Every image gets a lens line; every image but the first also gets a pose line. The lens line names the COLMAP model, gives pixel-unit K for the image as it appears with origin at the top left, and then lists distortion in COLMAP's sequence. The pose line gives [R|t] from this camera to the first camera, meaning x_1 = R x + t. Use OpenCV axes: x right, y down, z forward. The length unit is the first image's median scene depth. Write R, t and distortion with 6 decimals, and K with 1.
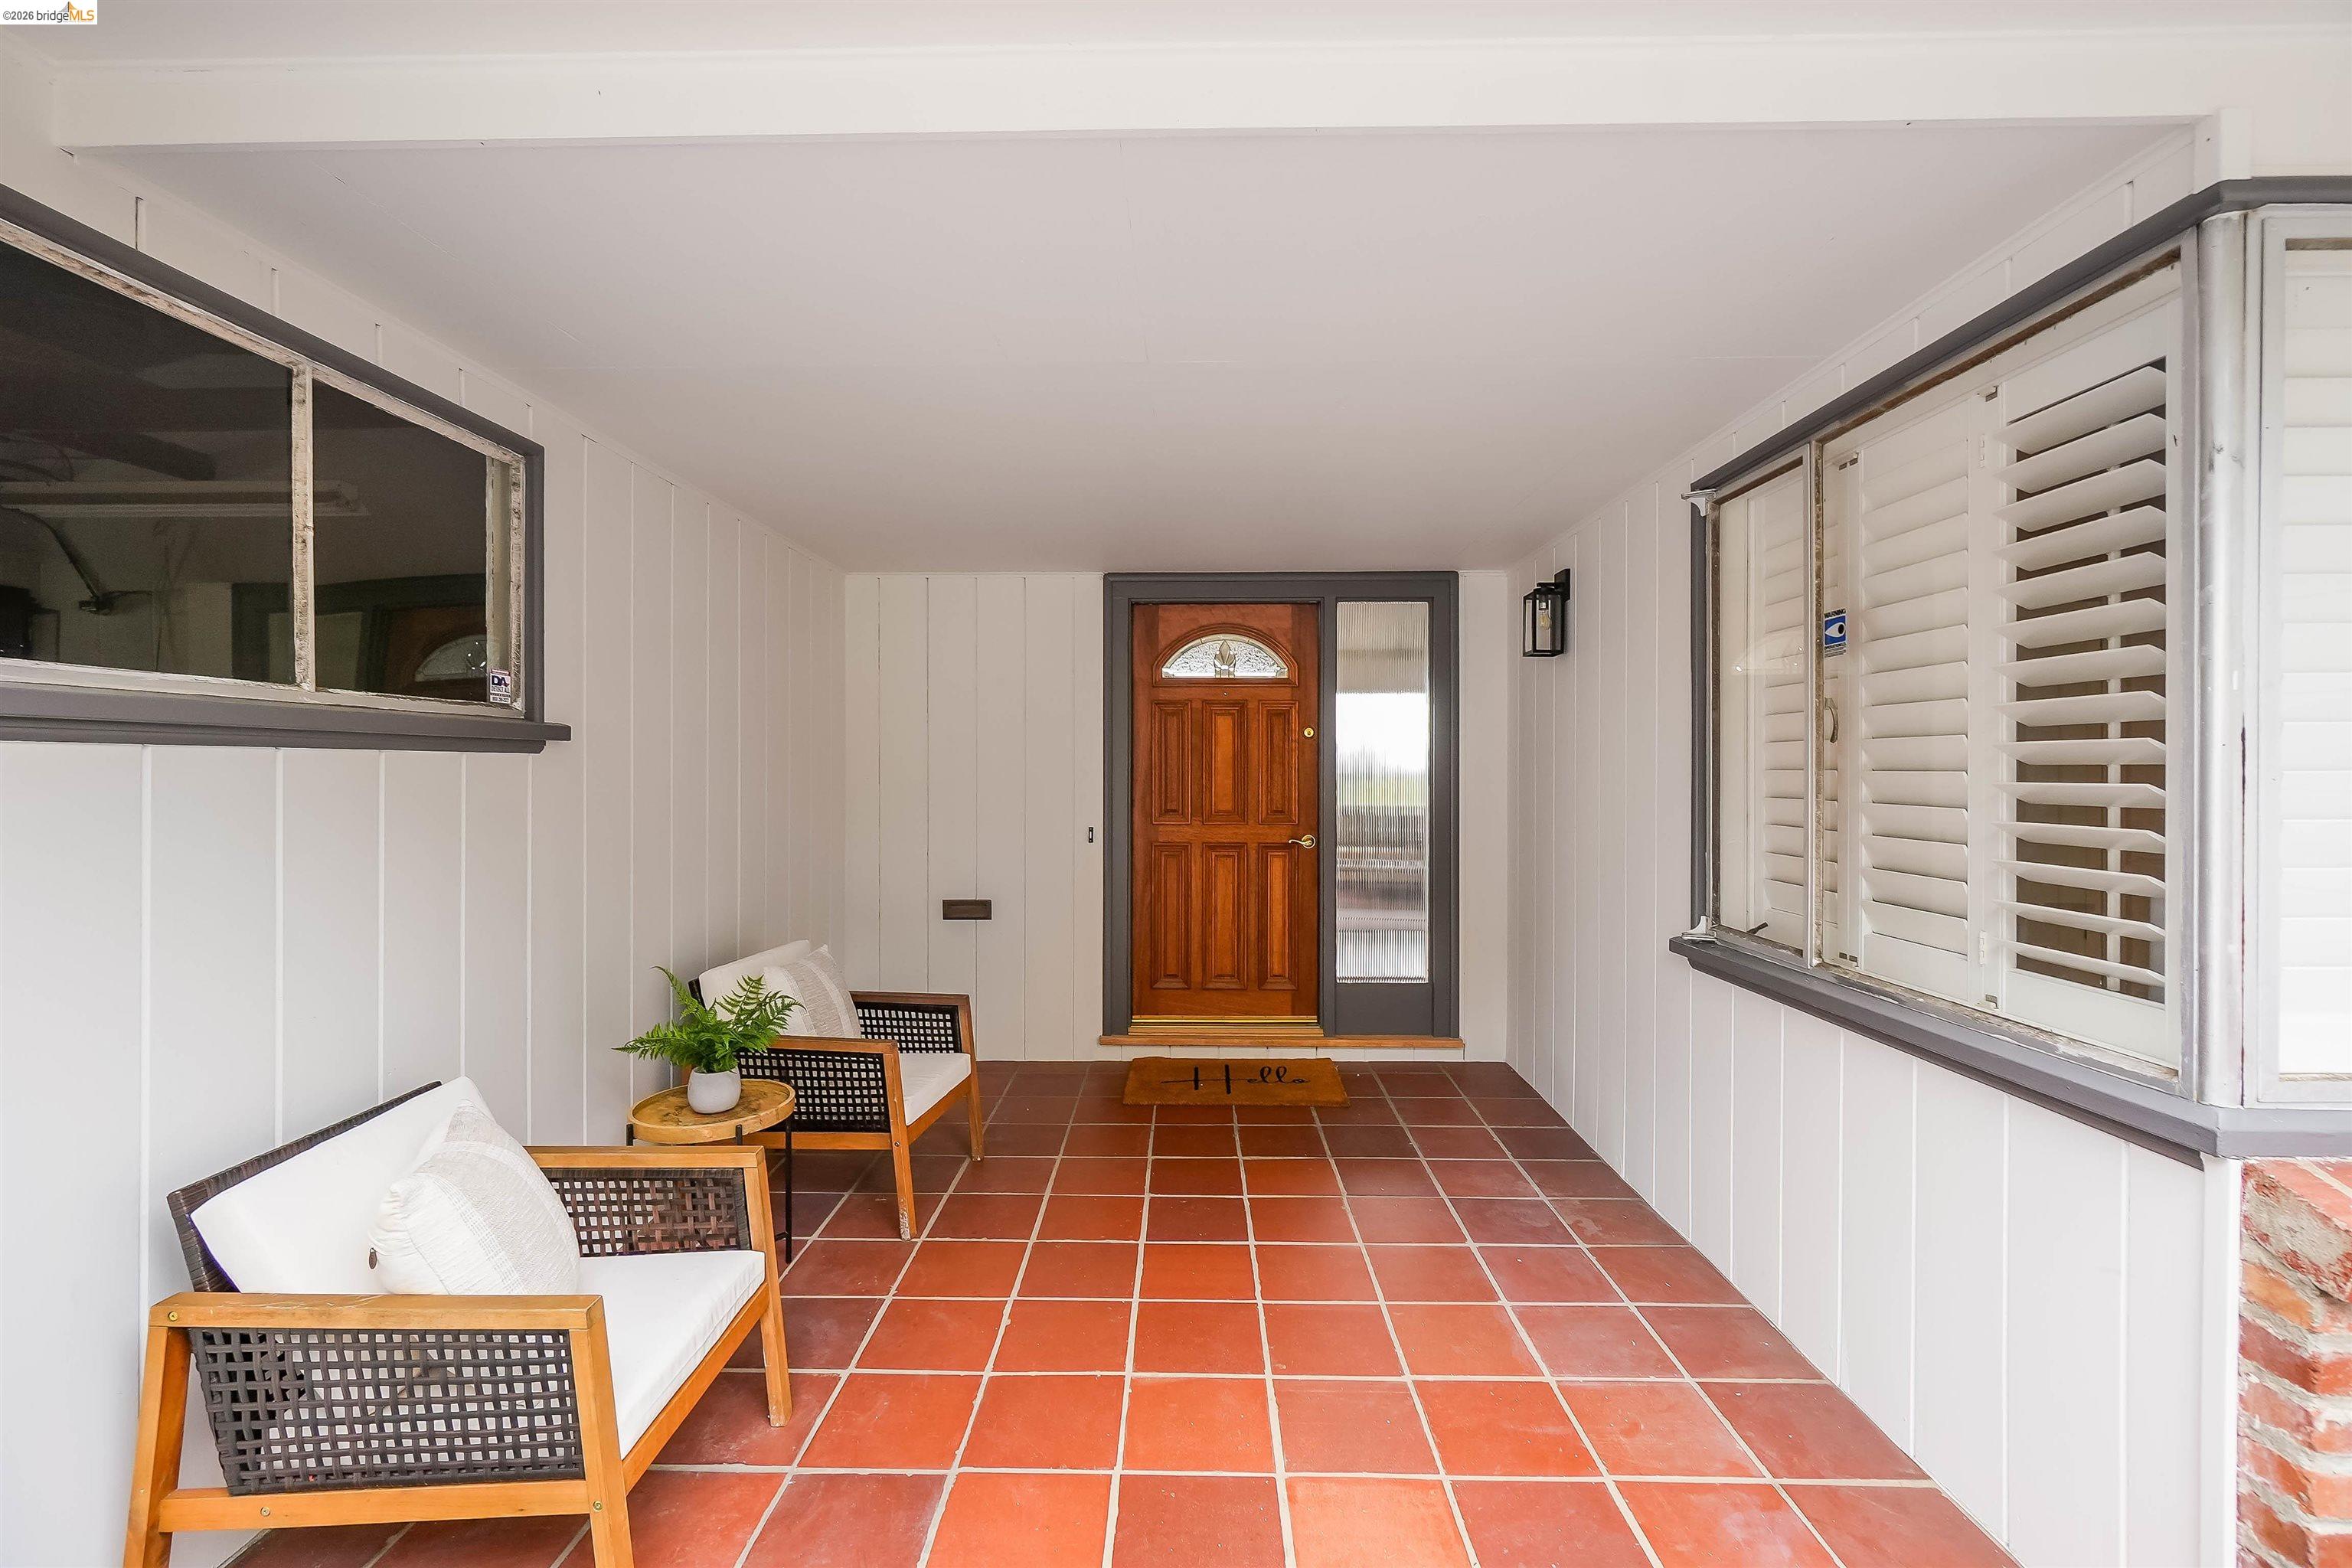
lens RADIAL K [[1010.6, 0, 1172.3], [0, 1010.6, 776.7], [0, 0, 1]] dist [-0.001396, 0.002690]
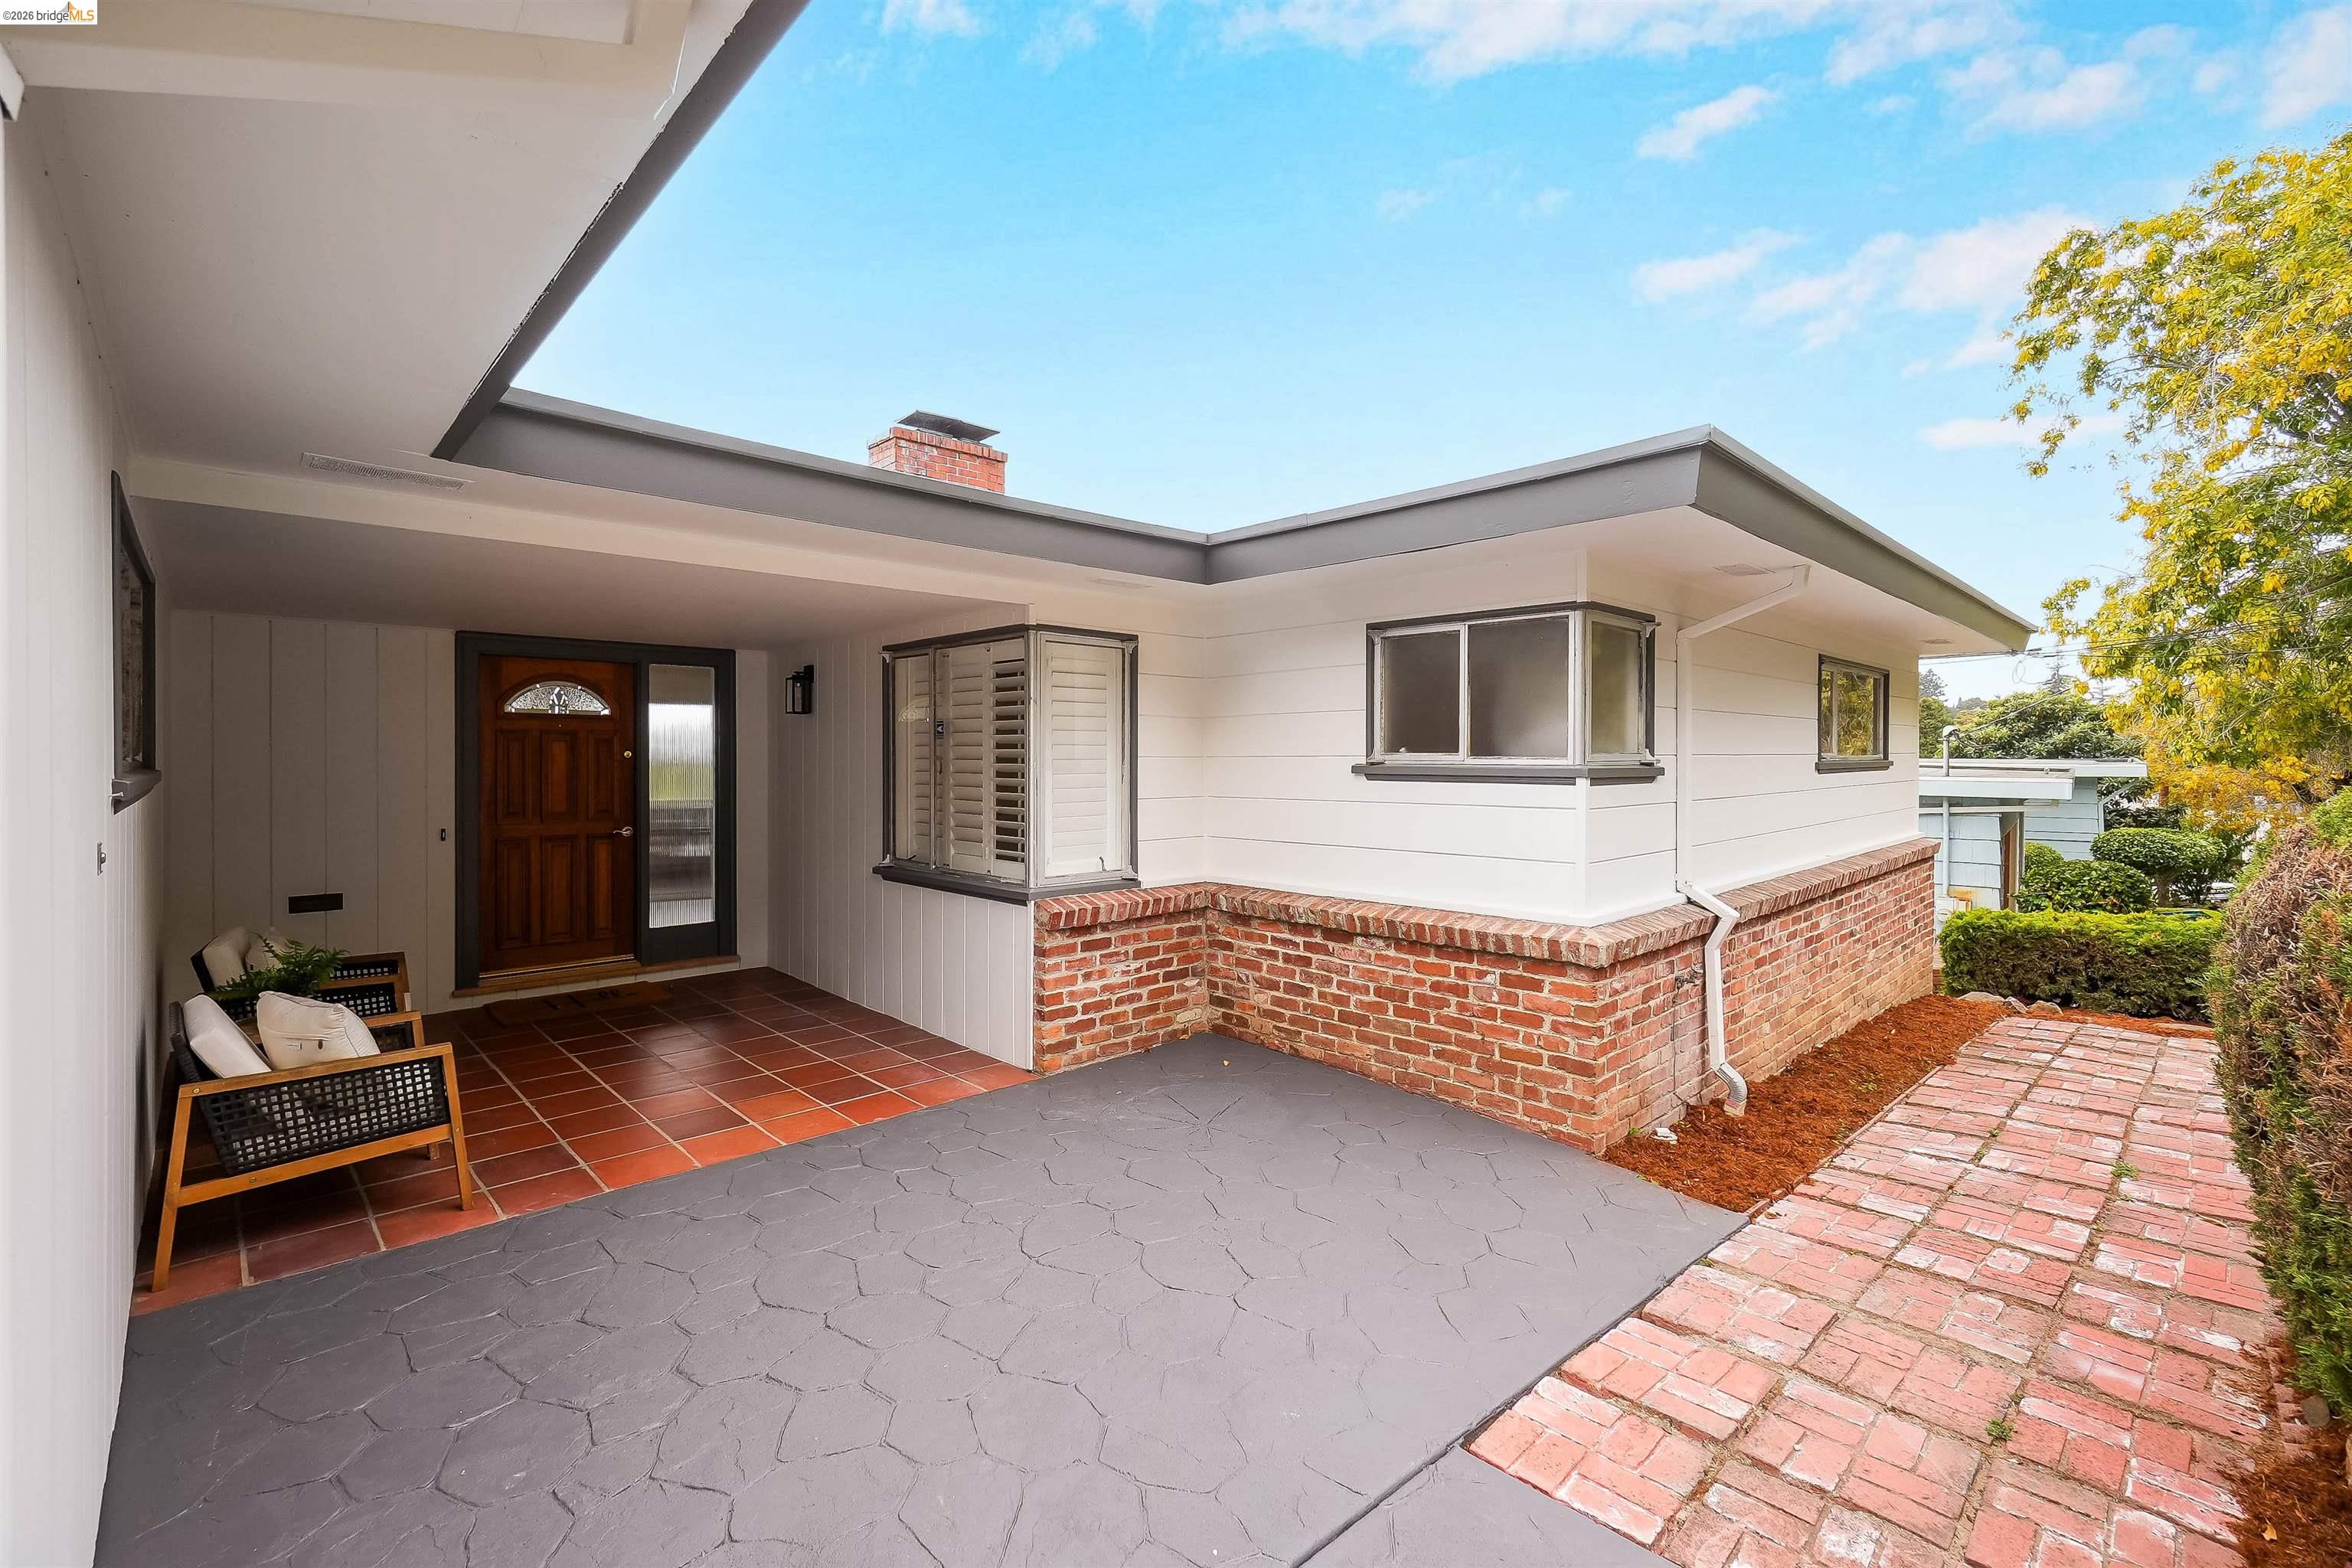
lens RADIAL K [[1010.6, 0, 1170.2], [0, 1010.6, 764.5], [0, 0, 1]] dist [-0.001396, 0.002690]
pose [[0.711363, -0.004232, 0.702812, -0.324263], [0.002987, 0.999991, 0.002998, -0.032151], [-0.702819, -0.000034, 0.711369, -0.550201]]
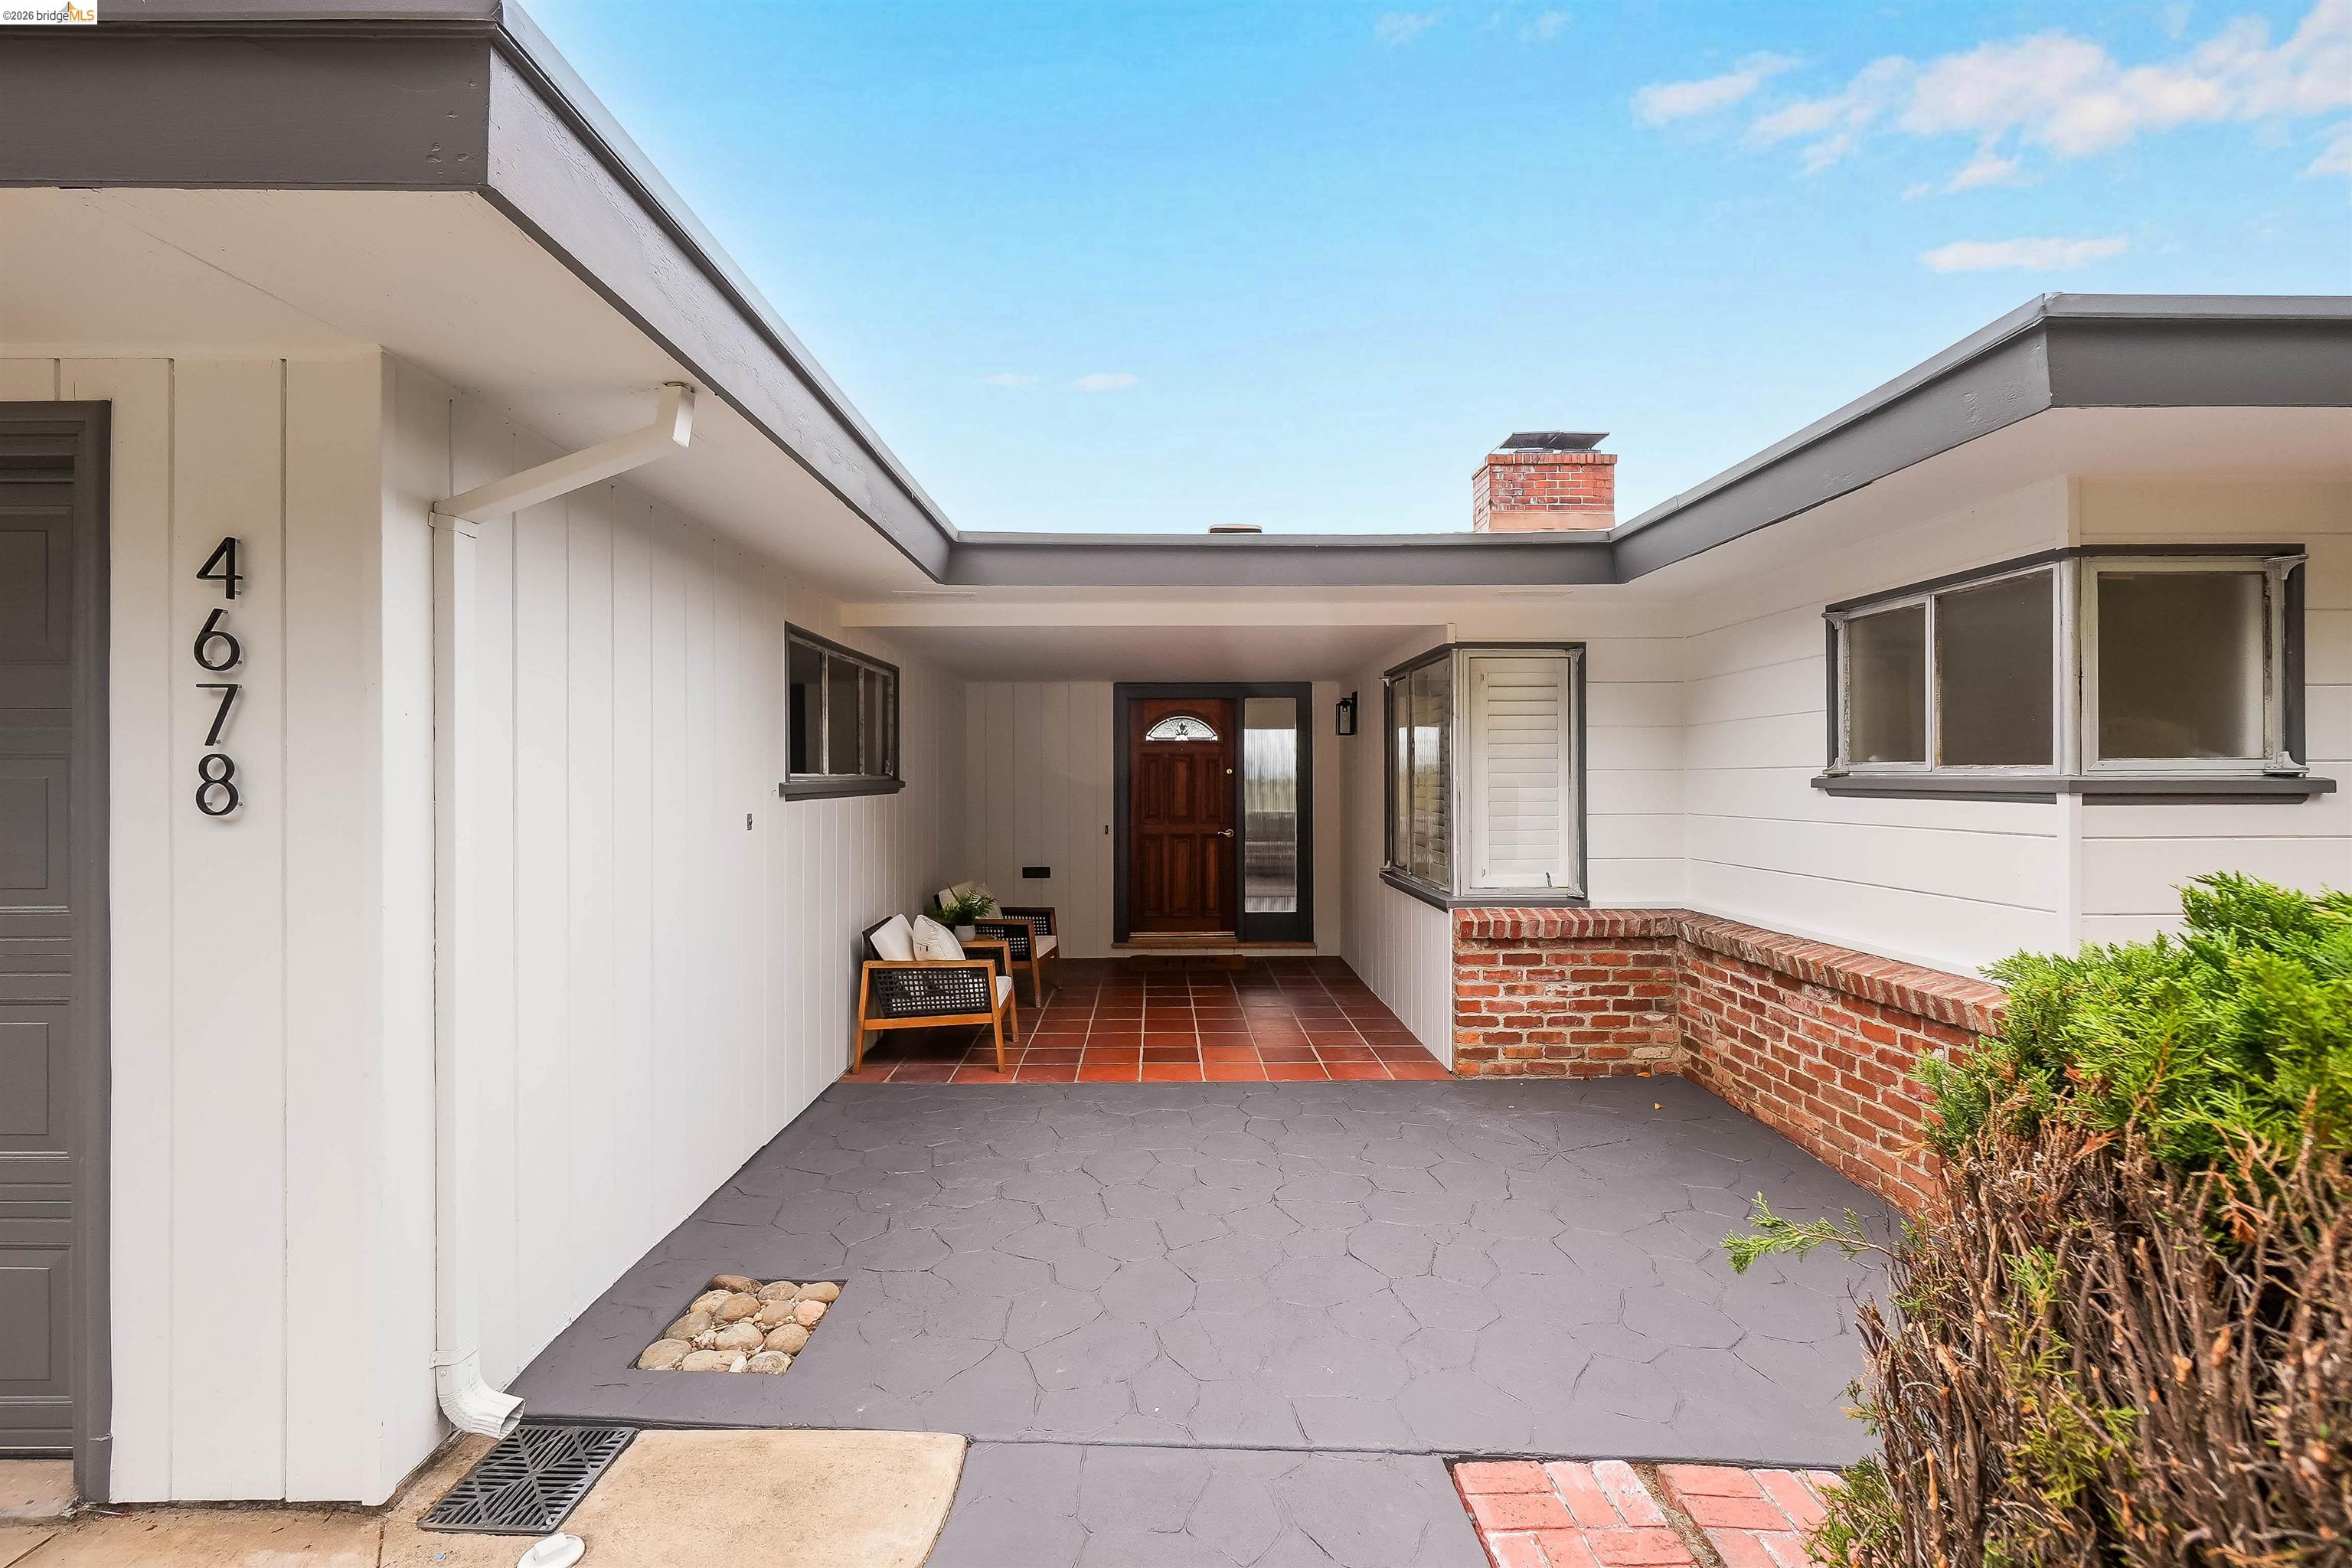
lens RADIAL K [[1010.6, 0, 1184.9], [0, 1010.6, 777.6], [0, 0, 1]] dist [-0.001396, 0.002690]
pose [[0.998808, -0.002051, 0.048776, -0.029719], [0.002304, 0.999984, -0.005129, -0.024493], [-0.048764, 0.005236, 0.998797, -0.780713]]
